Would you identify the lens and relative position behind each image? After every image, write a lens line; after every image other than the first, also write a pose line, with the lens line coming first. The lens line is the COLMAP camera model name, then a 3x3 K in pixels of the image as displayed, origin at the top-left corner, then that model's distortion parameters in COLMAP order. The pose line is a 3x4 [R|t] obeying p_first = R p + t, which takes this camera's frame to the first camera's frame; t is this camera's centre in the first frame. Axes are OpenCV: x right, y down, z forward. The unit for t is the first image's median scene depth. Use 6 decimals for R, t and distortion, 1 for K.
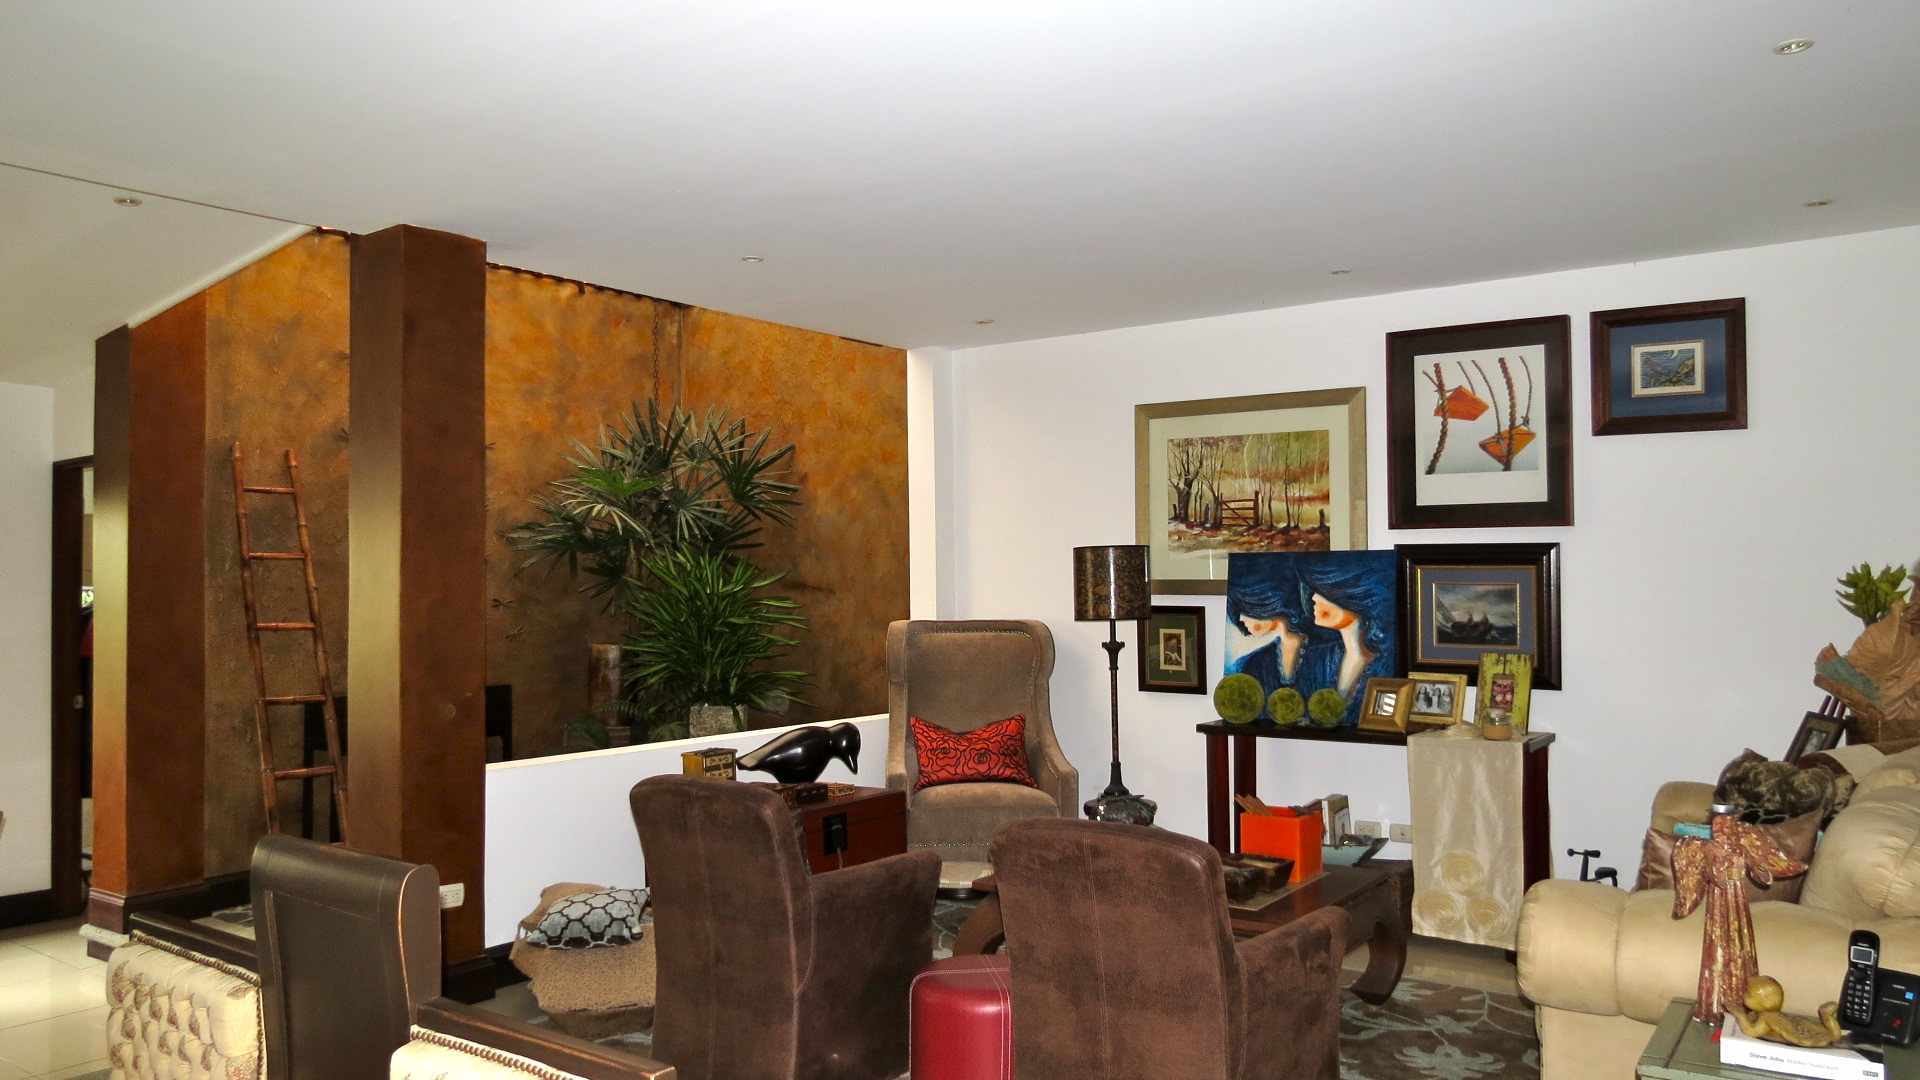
lens RADIAL K [[1362.9, 0, 963.7], [0, 1362.9, 538.5], [0, 0, 1]] dist [-0.046825, 0.021650]
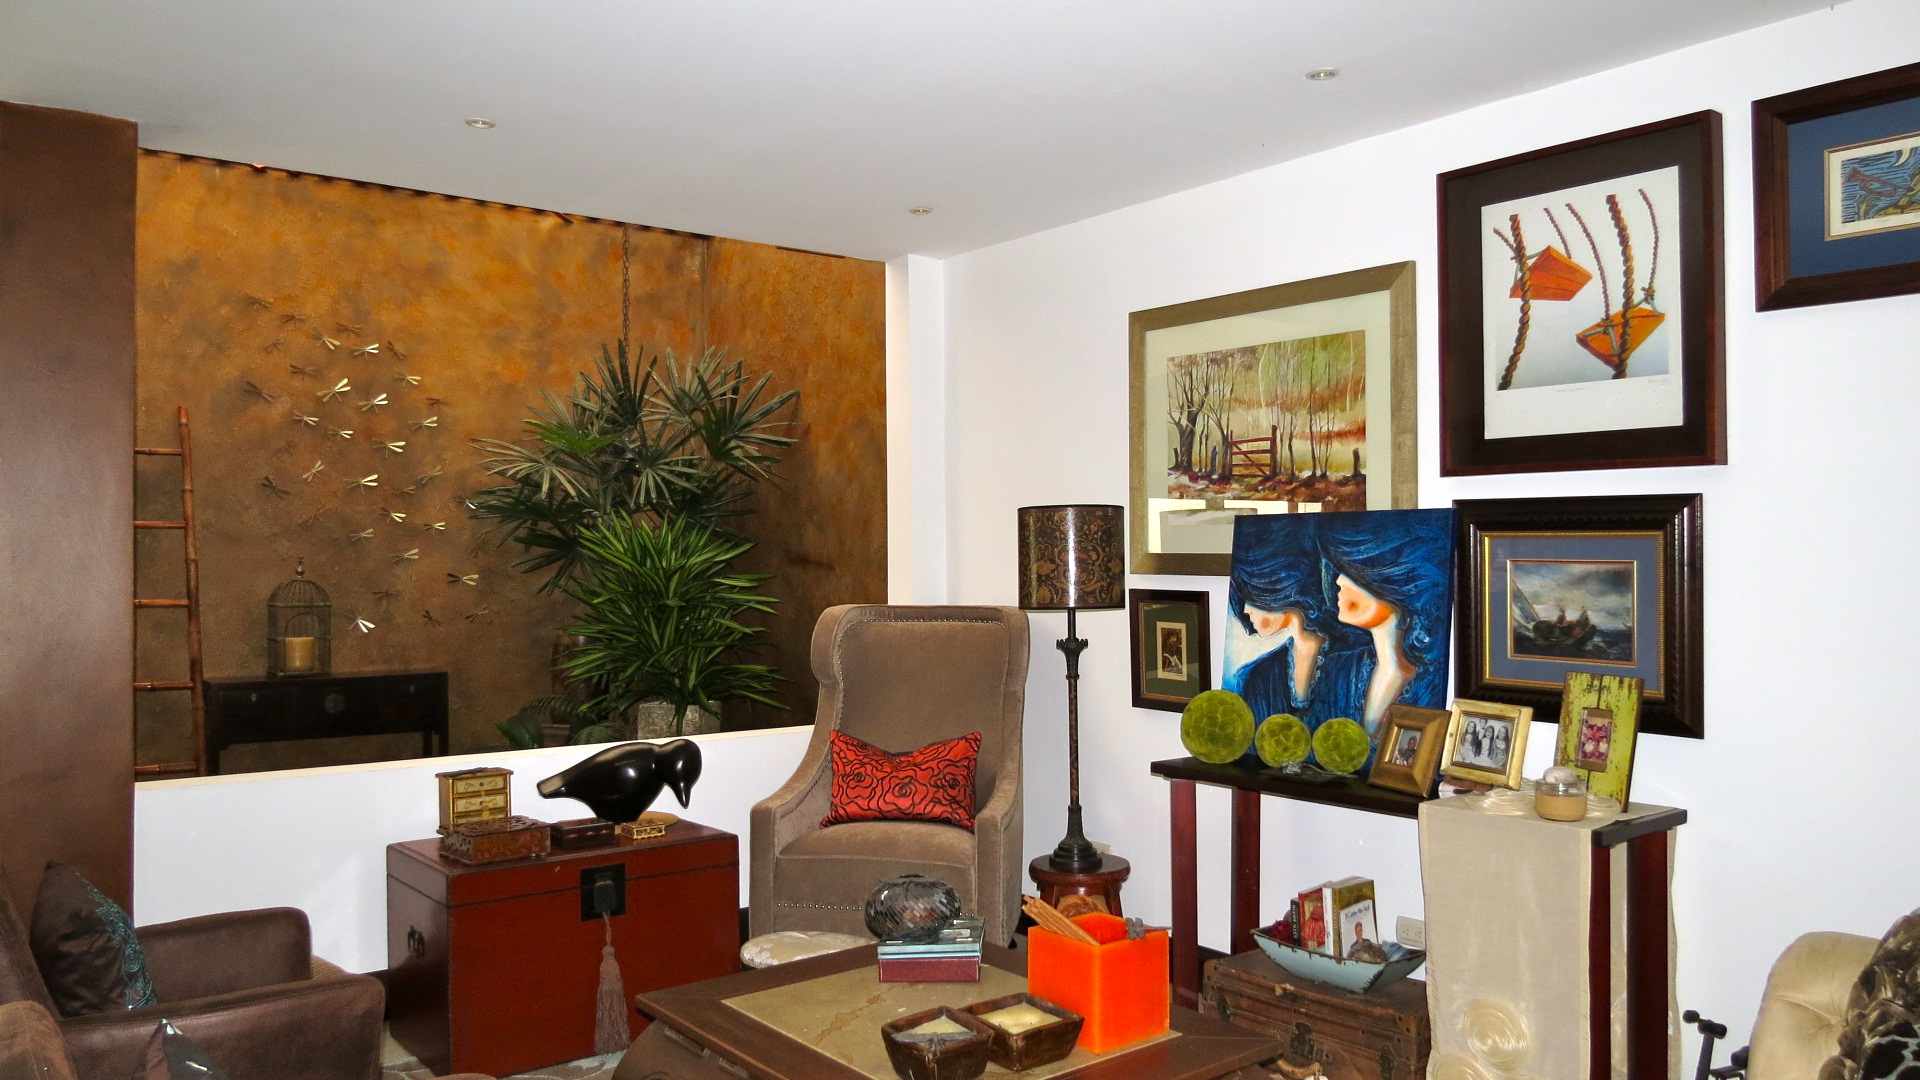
lens RADIAL K [[1362.9, 0, 959.1], [0, 1362.9, 539.6], [0, 0, 1]] dist [-0.046825, 0.021650]
pose [[0.961704, 0.000139, -0.274089, 0.249892], [0.004717, 0.999843, 0.017055, 0.010473], [0.274048, -0.017695, 0.961553, 0.289871]]
